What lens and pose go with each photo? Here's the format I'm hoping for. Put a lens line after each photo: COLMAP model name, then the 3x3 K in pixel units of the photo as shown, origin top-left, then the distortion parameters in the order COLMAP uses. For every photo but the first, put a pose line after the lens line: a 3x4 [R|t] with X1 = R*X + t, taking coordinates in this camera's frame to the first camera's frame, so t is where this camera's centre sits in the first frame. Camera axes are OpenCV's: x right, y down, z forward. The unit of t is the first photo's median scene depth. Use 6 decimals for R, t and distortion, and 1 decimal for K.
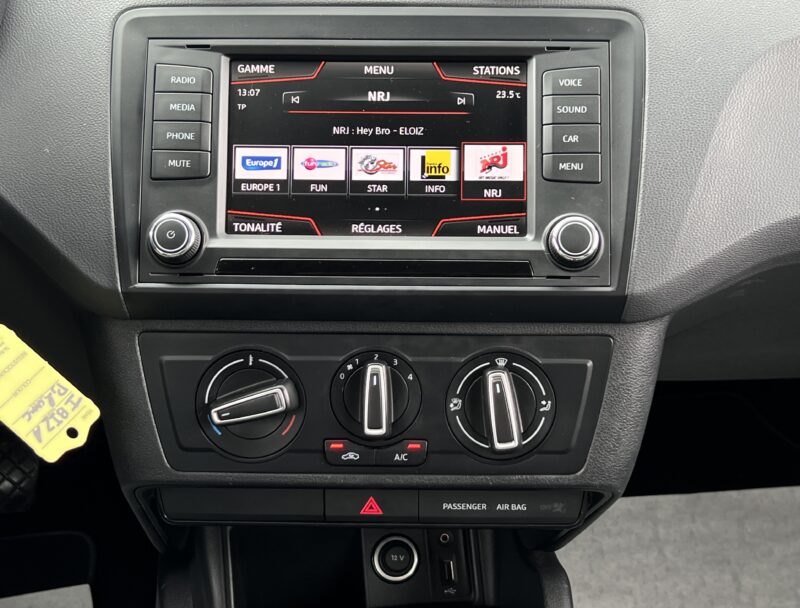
lens RADIAL K [[1195.3, 0, 432.4], [0, 1195.3, 307.7], [0, 0, 1]] dist [0.103236, -0.152129]
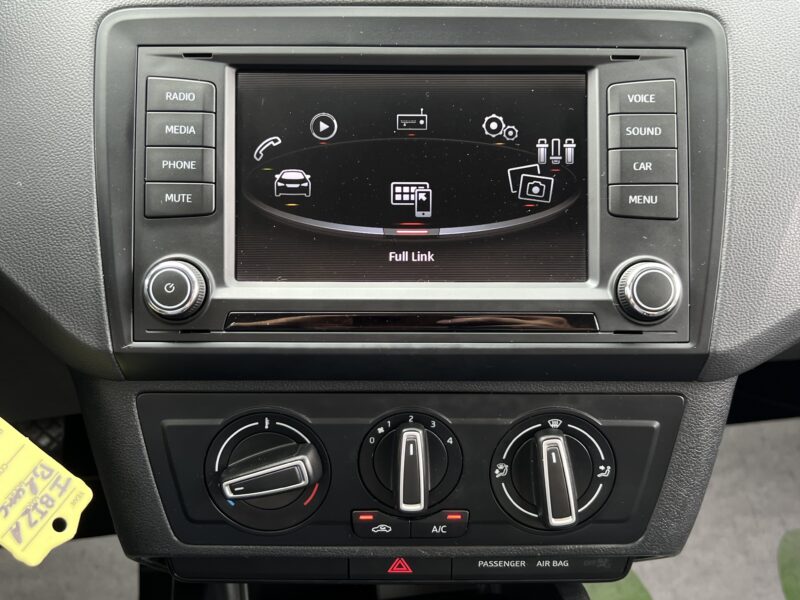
lens RADIAL K [[874.4, 0, 400.0], [0, 874.4, 300.0], [0, 0, 1]] dist [0.015651, -0.009761]
pose [[0.999670, -0.006982, 0.024726, -0.070249], [0.004706, 0.995844, 0.090950, -0.102688], [-0.025258, -0.090803, 0.995548, 0.375933]]
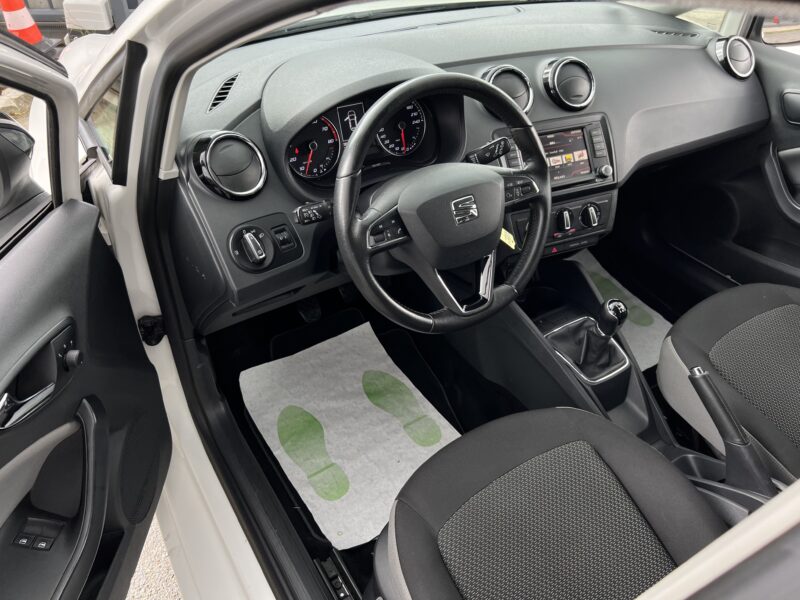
lens RADIAL K [[597.7, 0, 400.0], [0, 597.7, 300.0], [0, 0, 1]] dist [0.054074, -0.144583]
pose [[0.917243, -0.242109, 0.316306, -1.247663], [0.190946, 0.964149, 0.184270, -0.140502], [-0.349579, -0.108623, 0.930589, -0.698811]]
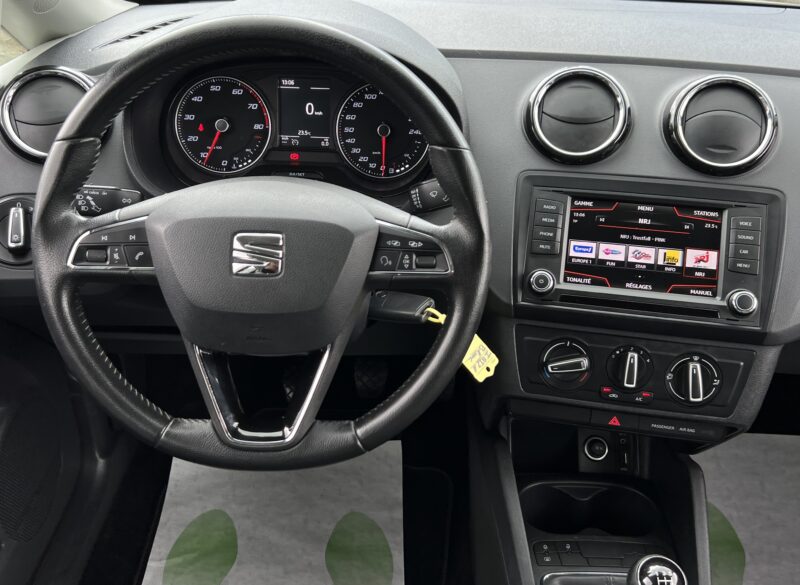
lens RADIAL K [[788.4, 0, 387.2], [0, 788.4, 282.3], [0, 0, 1]] dist [0.134657, -0.442789]
pose [[0.983798, 0.095502, -0.151726, -0.262578], [-0.095369, 0.995408, 0.008167, -0.042978], [0.151809, 0.006435, 0.988389, -0.405198]]
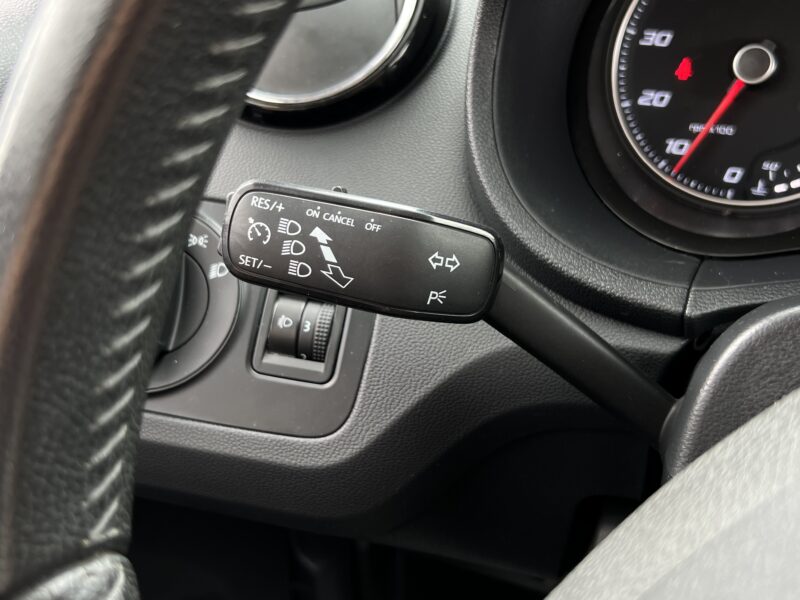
lens RADIAL K [[906.1, 0, 400.0], [0, 906.1, 300.0], [0, 0, 1]] dist [0.012891, -0.044984]
pose [[0.834348, 0.241060, -0.495735, -0.692013], [-0.254143, 0.966249, 0.042120, -0.118158], [0.489157, 0.090845, 0.867452, 0.434026]]
